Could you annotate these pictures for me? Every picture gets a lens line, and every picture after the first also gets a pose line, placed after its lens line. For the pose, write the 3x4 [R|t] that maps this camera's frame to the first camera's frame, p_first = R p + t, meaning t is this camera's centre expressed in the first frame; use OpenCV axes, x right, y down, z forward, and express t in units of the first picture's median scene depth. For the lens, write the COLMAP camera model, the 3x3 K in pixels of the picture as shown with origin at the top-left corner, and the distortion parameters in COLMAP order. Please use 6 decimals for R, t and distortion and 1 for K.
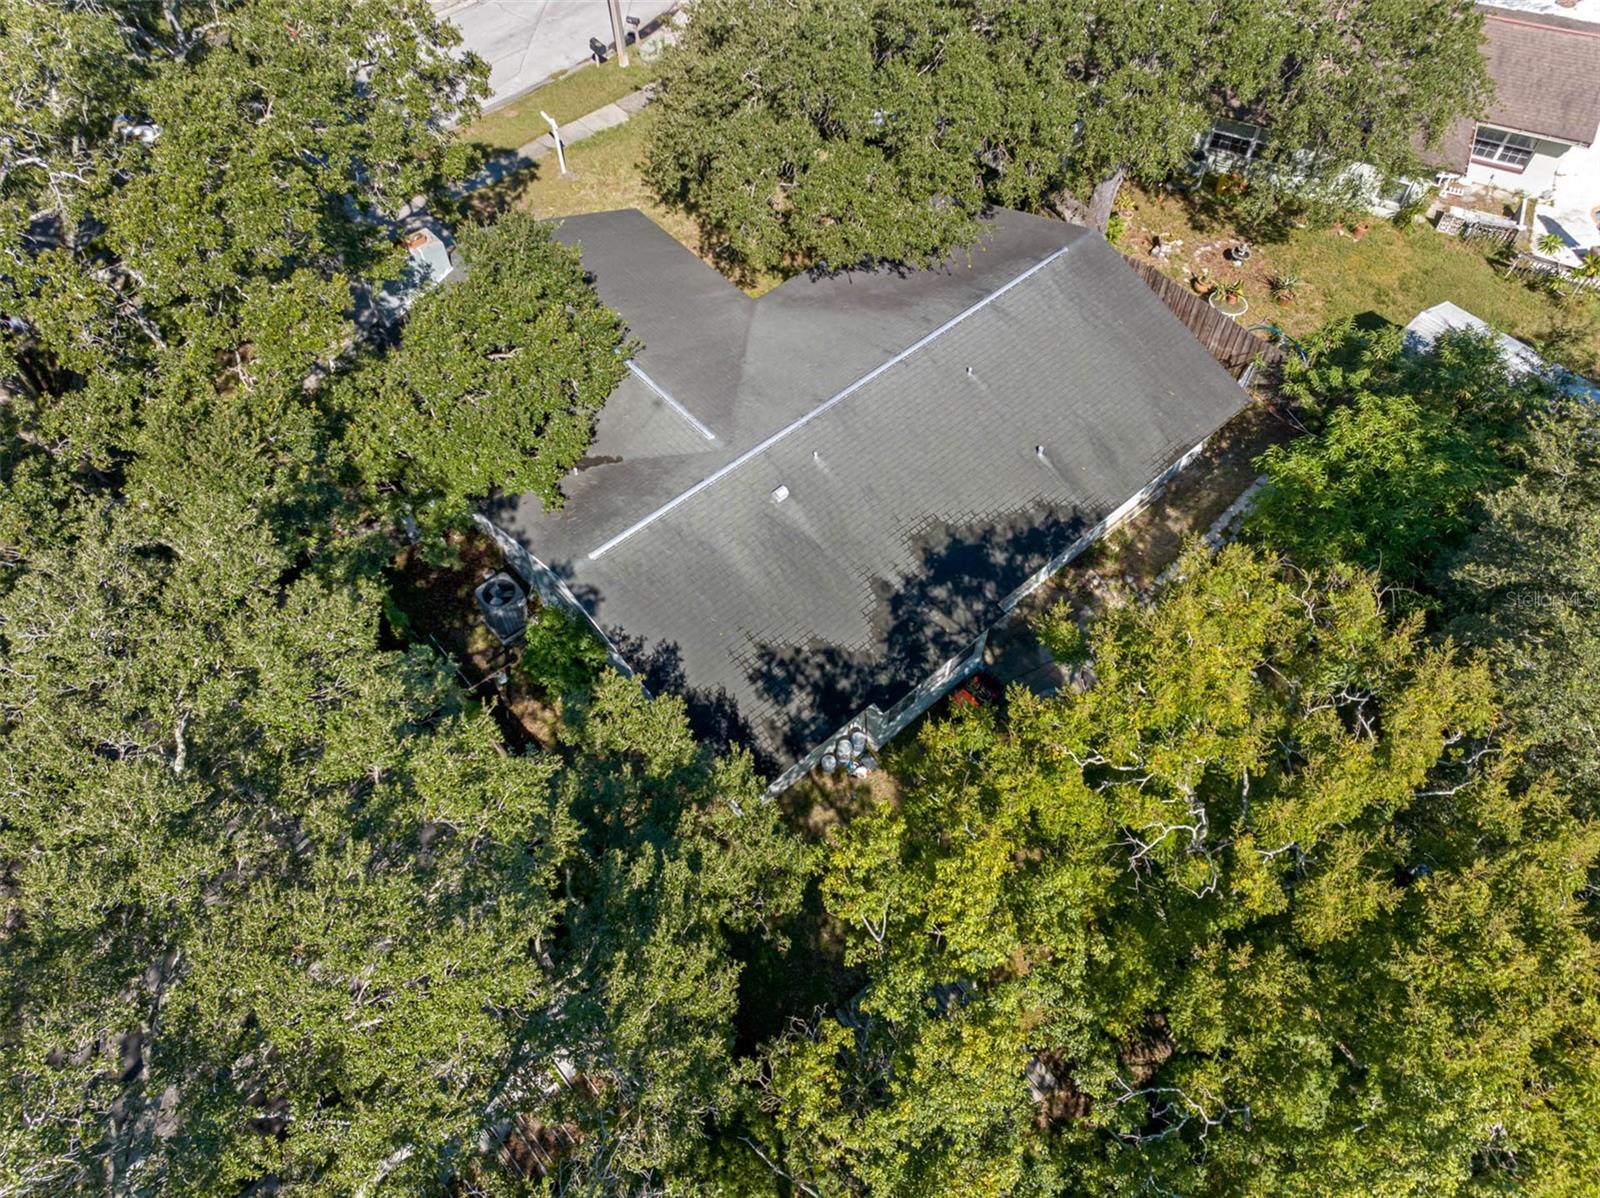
lens RADIAL K [[1121.0, 0, 812.3], [0, 1121.0, 599.2], [0, 0, 1]] dist [-0.004814, -0.002464]
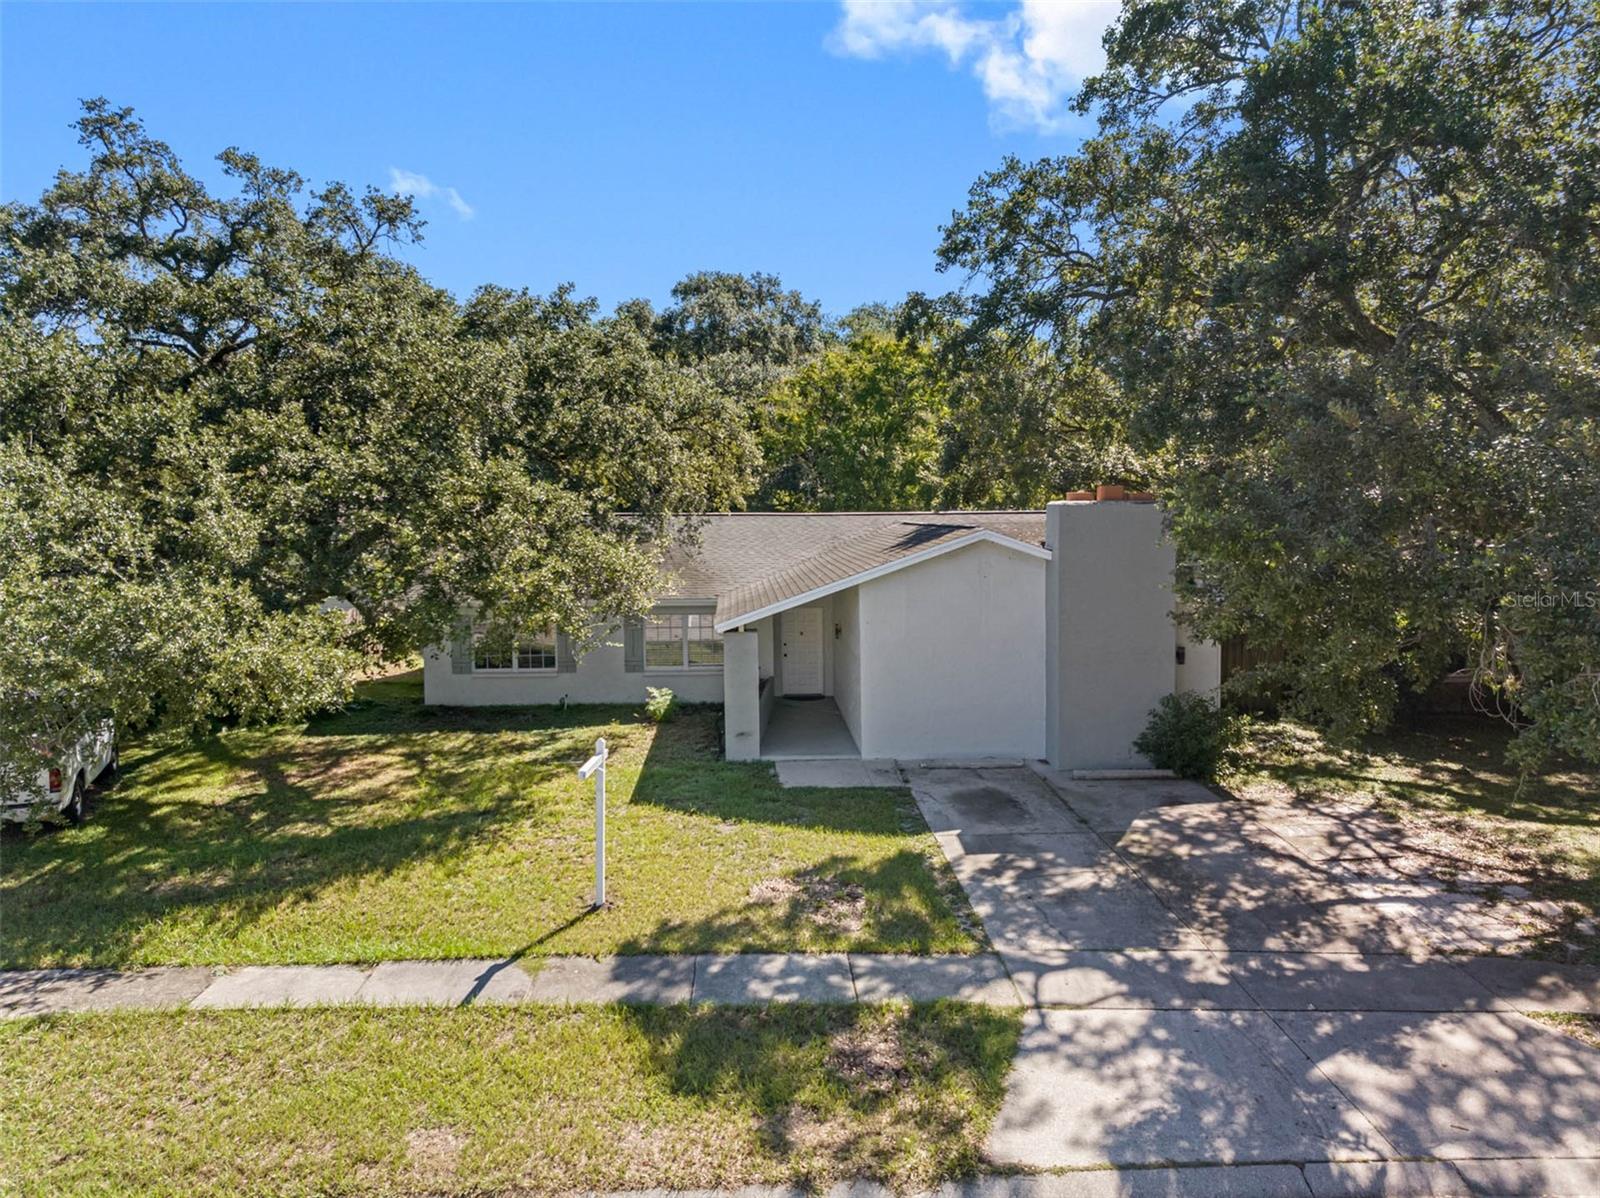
lens RADIAL K [[1149.8, 0, 810.0], [0, 1149.8, 558.7], [0, 0, 1]] dist [0.026968, -0.000064]
pose [[-0.785214, -0.026272, 0.618666, -0.731415], [0.516353, 0.523684, 0.677595, -0.959338], [-0.341787, 0.851508, -0.397638, 1.516564]]
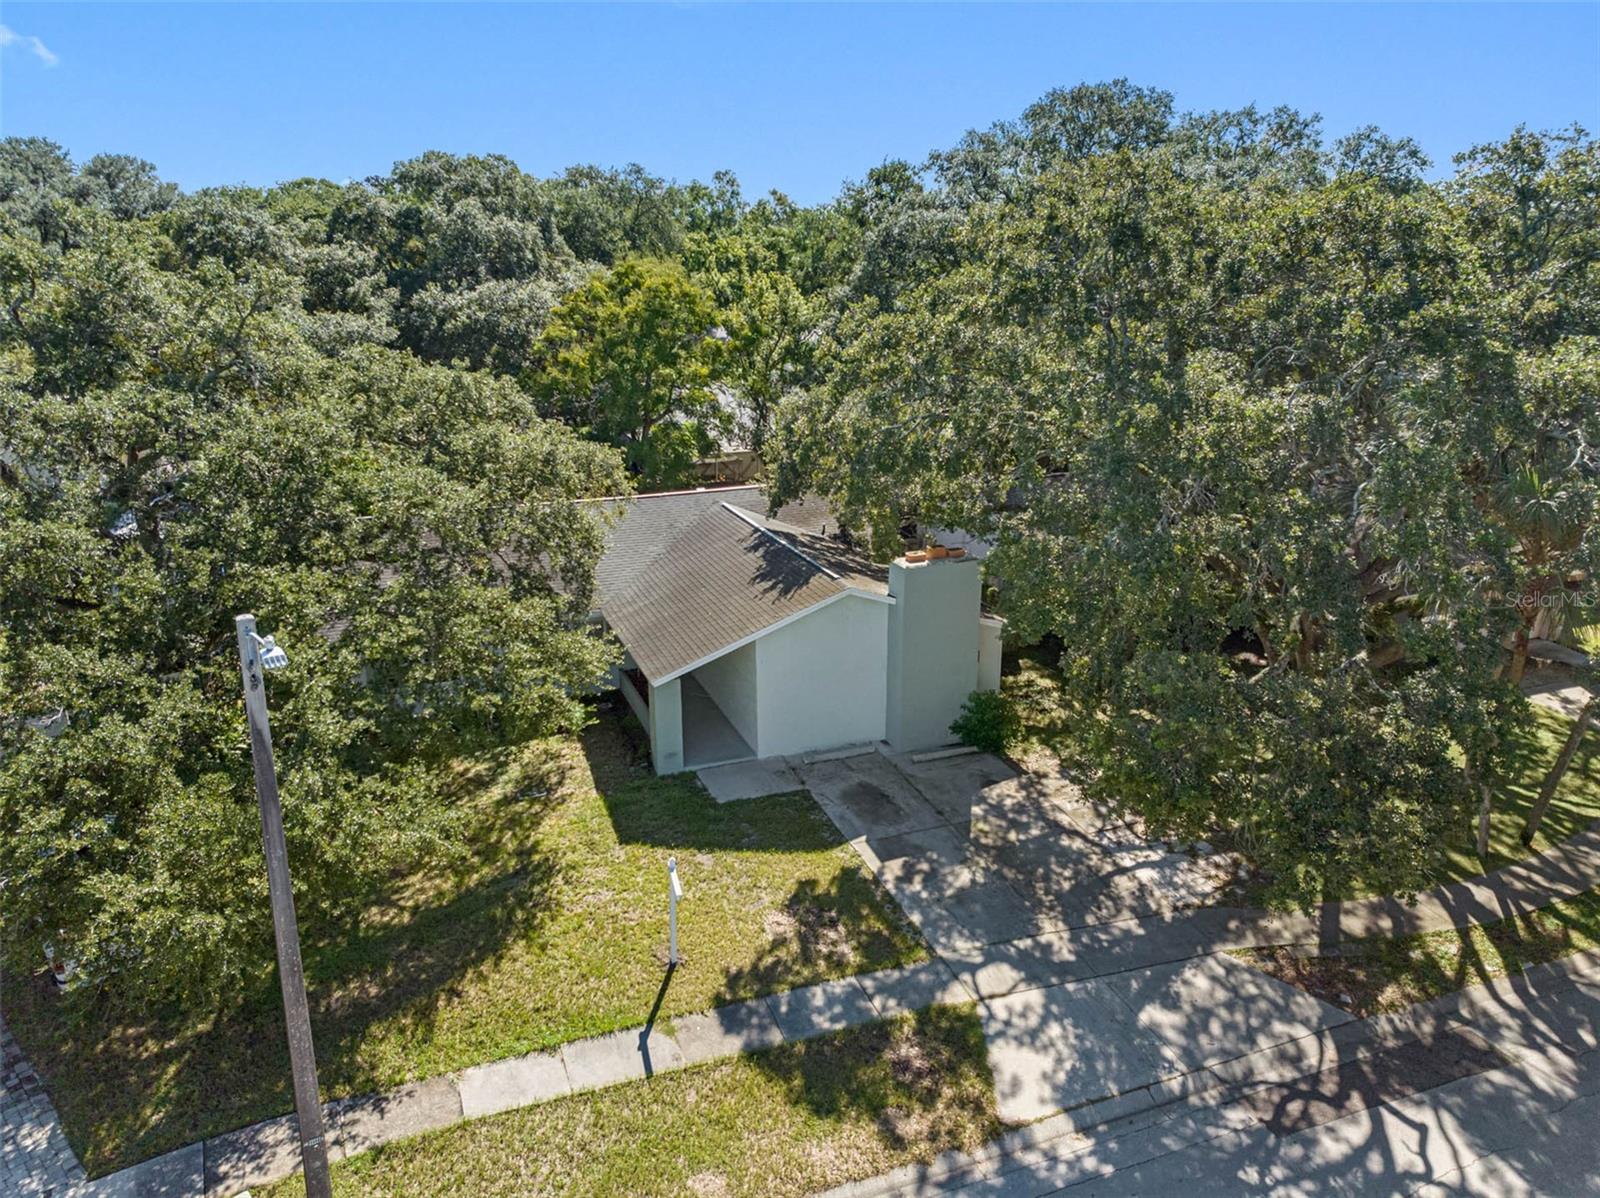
lens RADIAL K [[1122.1, 0, 800.0], [0, 1122.1, 599.0], [0, 0, 1]] dist [0.048476, -0.002260]
pose [[-0.934473, -0.097896, 0.342310, -0.643212], [0.300485, 0.298845, 0.905760, -1.304345], [-0.190968, 0.949267, -0.249847, 1.413860]]
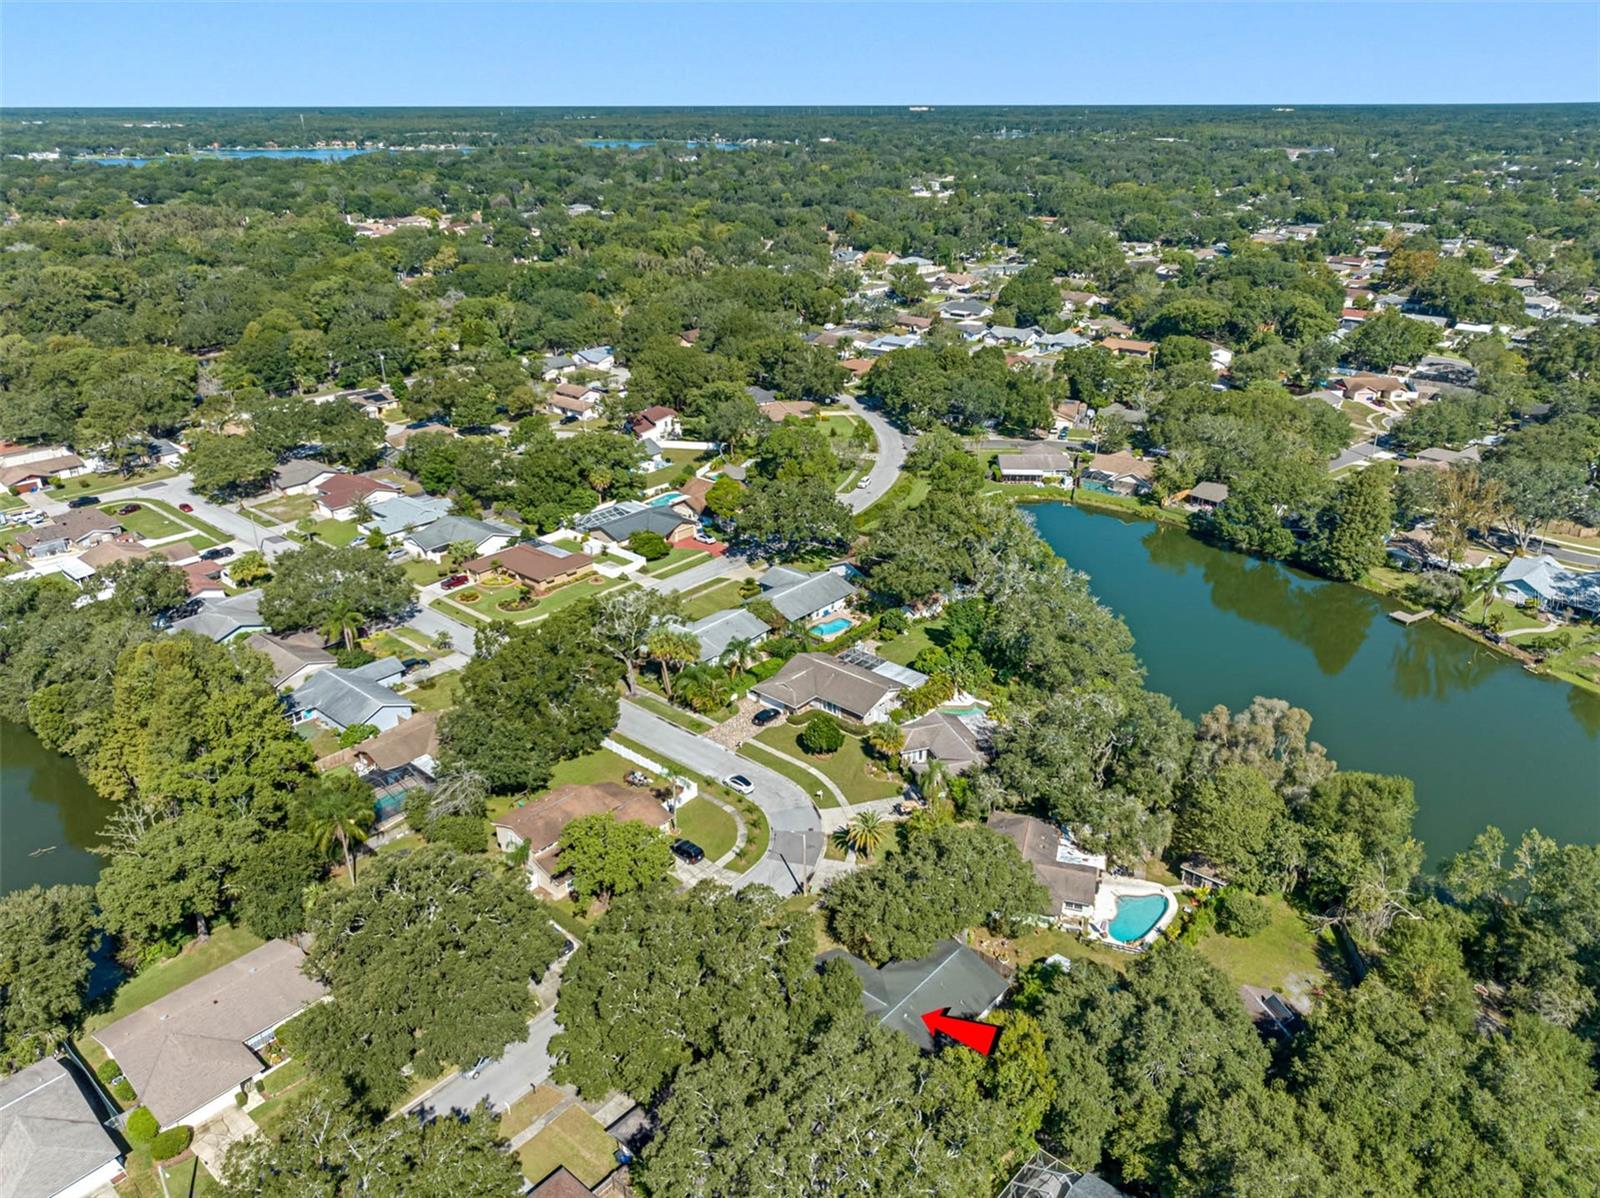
lens RADIAL K [[1144.4, 0, 800.0], [0, 1144.4, 599.0], [0, 0, 1]] dist [-0.007518, -0.000393]
pose [[0.991681, -0.051293, 0.118063, -0.829007], [0.105988, 0.845859, -0.522771, 0.775008], [-0.073050, 0.530935, 0.844258, -3.390675]]
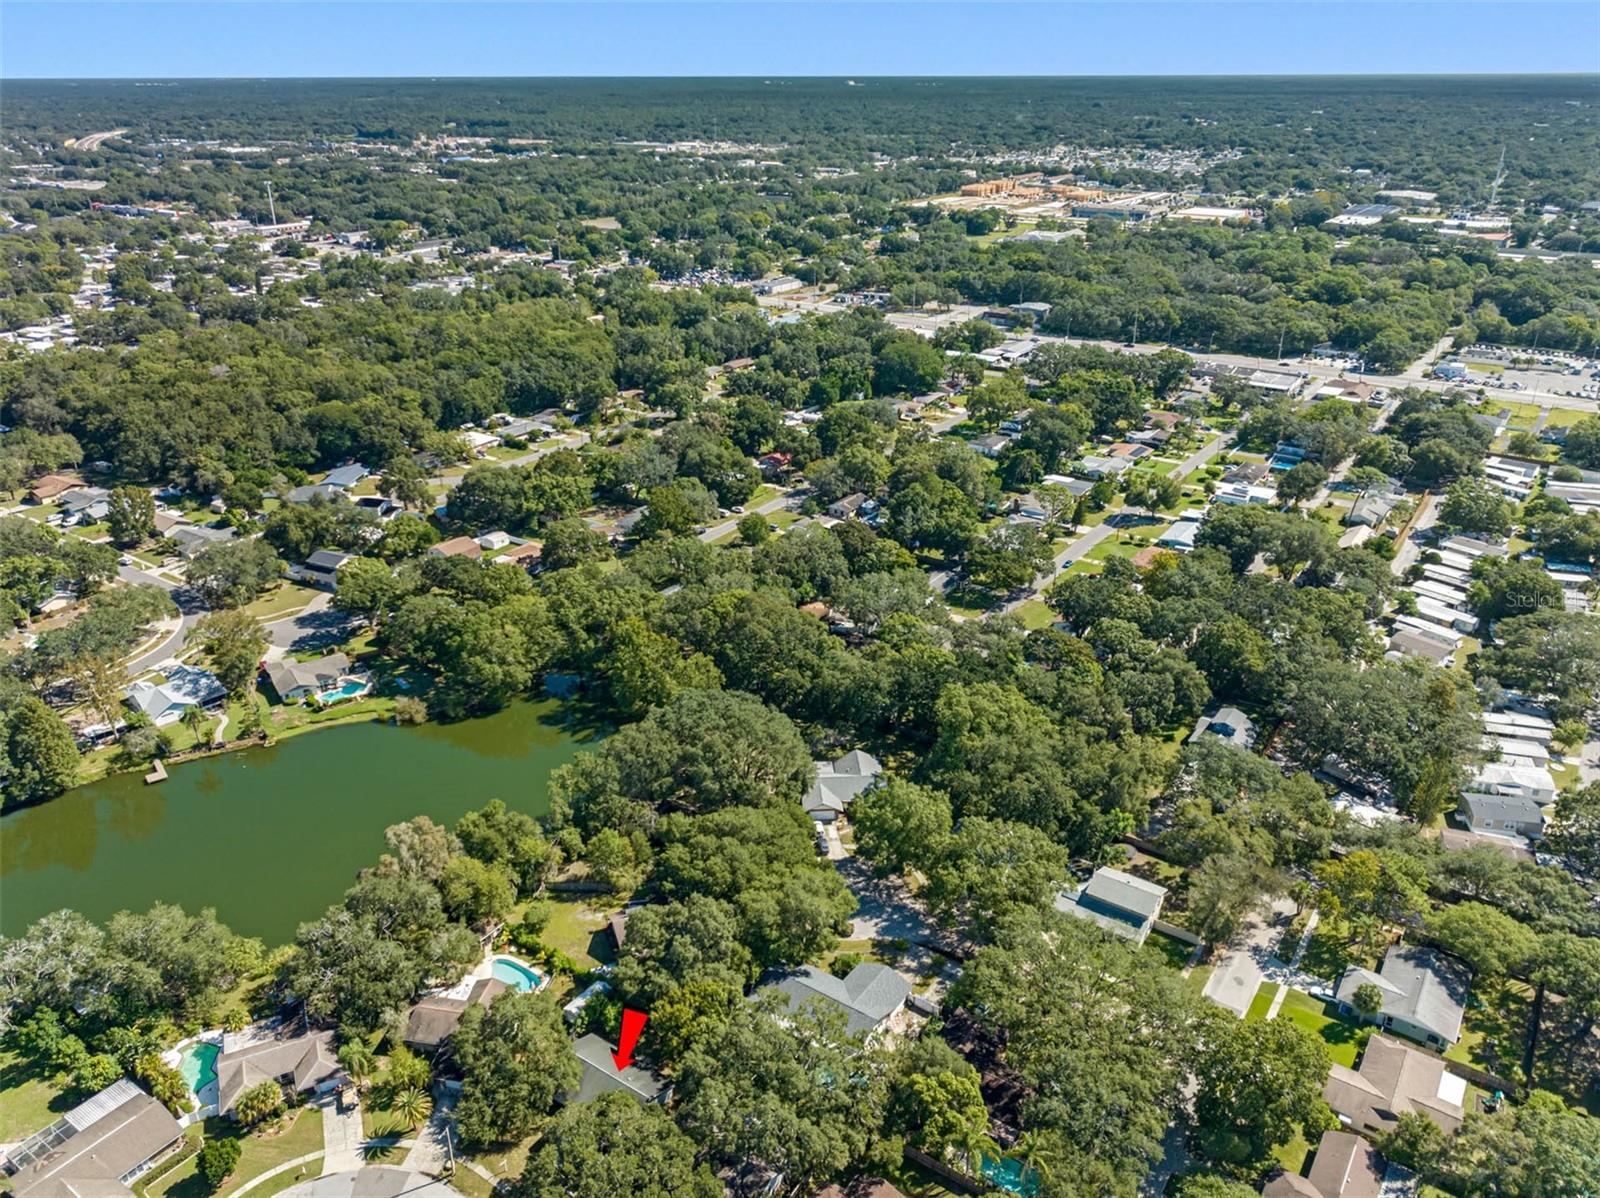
lens RADIAL K [[1155.1, 0, 793.6], [0, 1155.1, 602.0], [0, 0, 1]] dist [-0.002583, -0.006437]
pose [[-0.236149, -0.400365, 0.885405, -4.804600], [0.803968, 0.431270, 0.409441, -3.088986], [-0.545774, 0.808526, 0.220037, -3.059067]]
